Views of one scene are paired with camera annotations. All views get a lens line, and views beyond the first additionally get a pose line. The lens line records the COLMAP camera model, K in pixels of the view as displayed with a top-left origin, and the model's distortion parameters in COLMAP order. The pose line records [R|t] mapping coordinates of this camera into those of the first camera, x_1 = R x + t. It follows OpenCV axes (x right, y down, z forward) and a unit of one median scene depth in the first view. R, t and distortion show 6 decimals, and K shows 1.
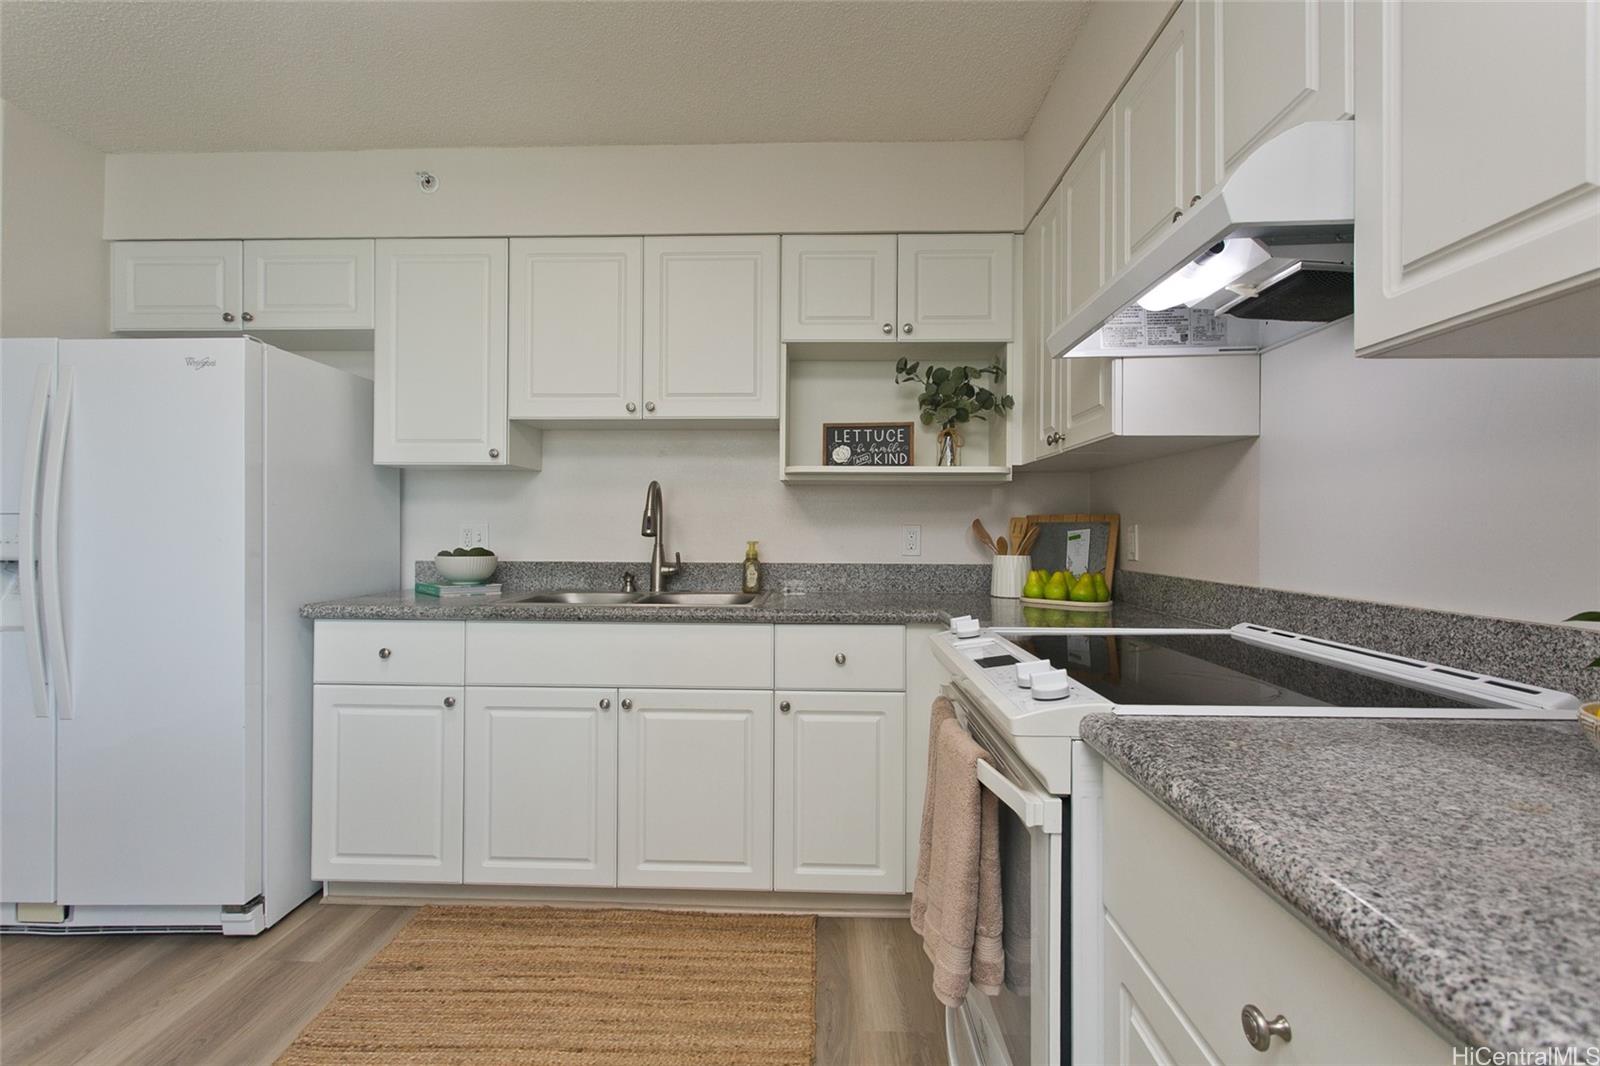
lens RADIAL K [[776.4, 0, 799.3], [0, 776.4, 503.8], [0, 0, 1]] dist [0.000609, -0.000257]
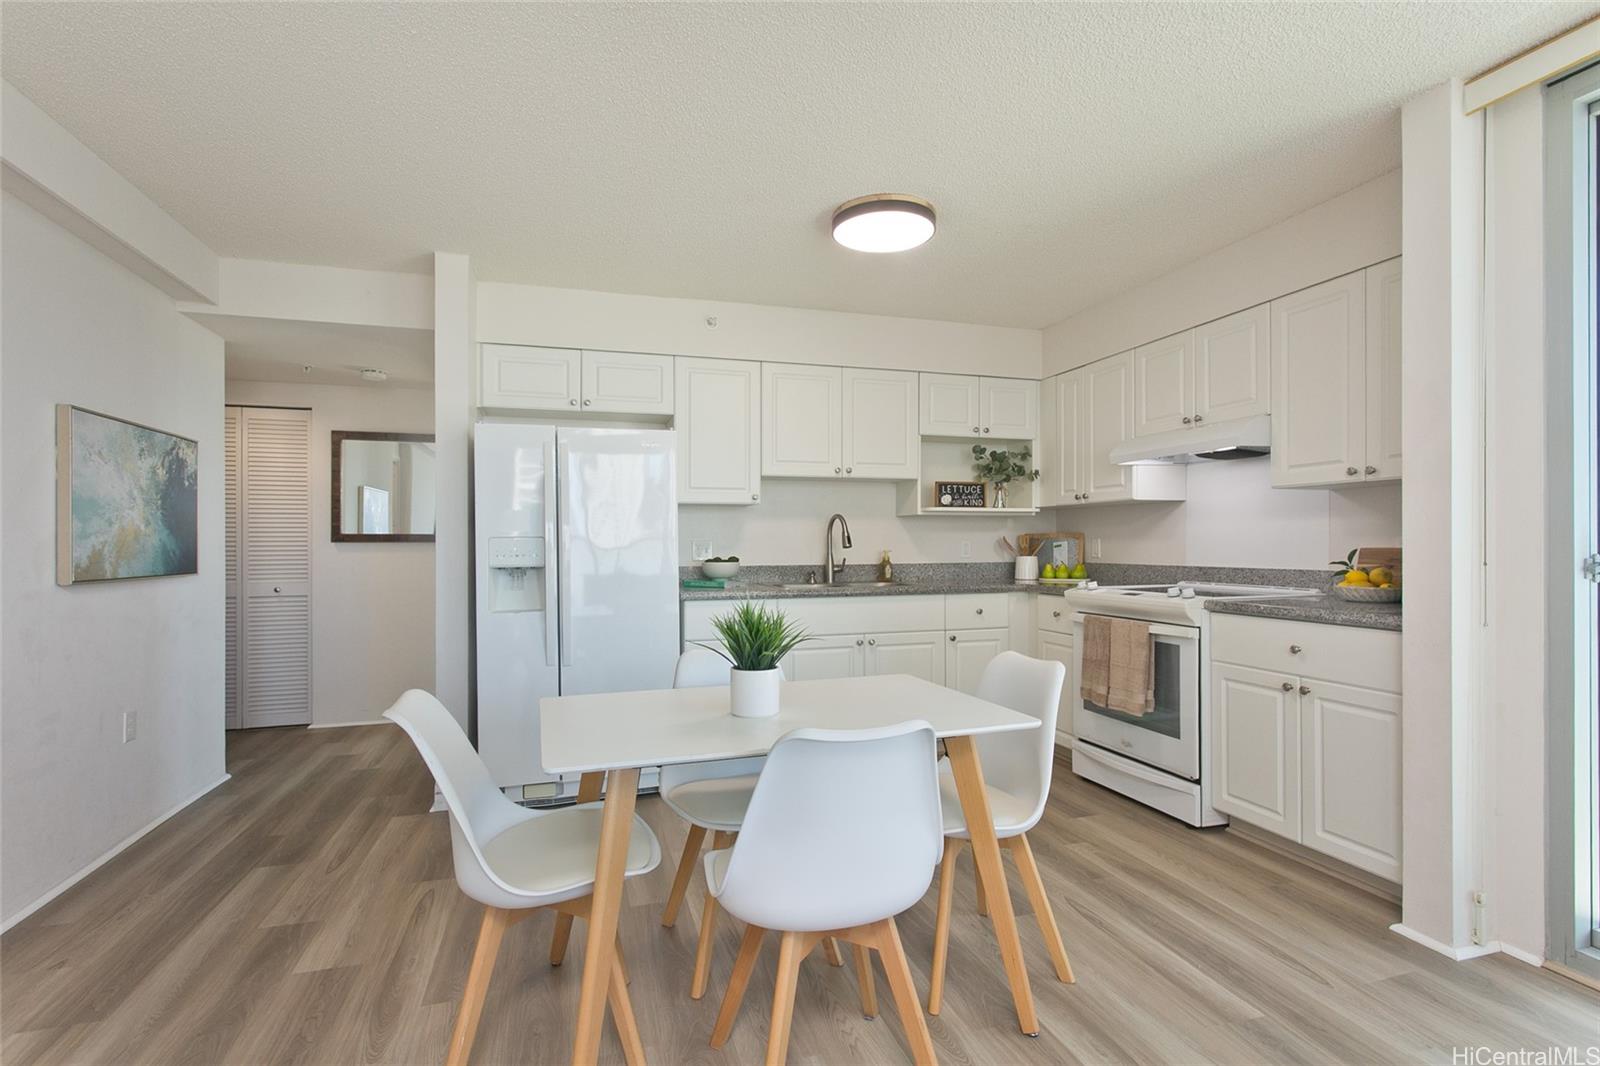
lens RADIAL K [[758.0, 0, 800.0], [0, 758.0, 533.0], [0, 0, 1]] dist [0.000881, 0.000047]
pose [[0.946755, -0.004848, 0.321920, -0.806300], [-0.001125, 0.999831, 0.018363, -0.020036], [-0.321954, -0.017747, 0.946589, -0.503768]]
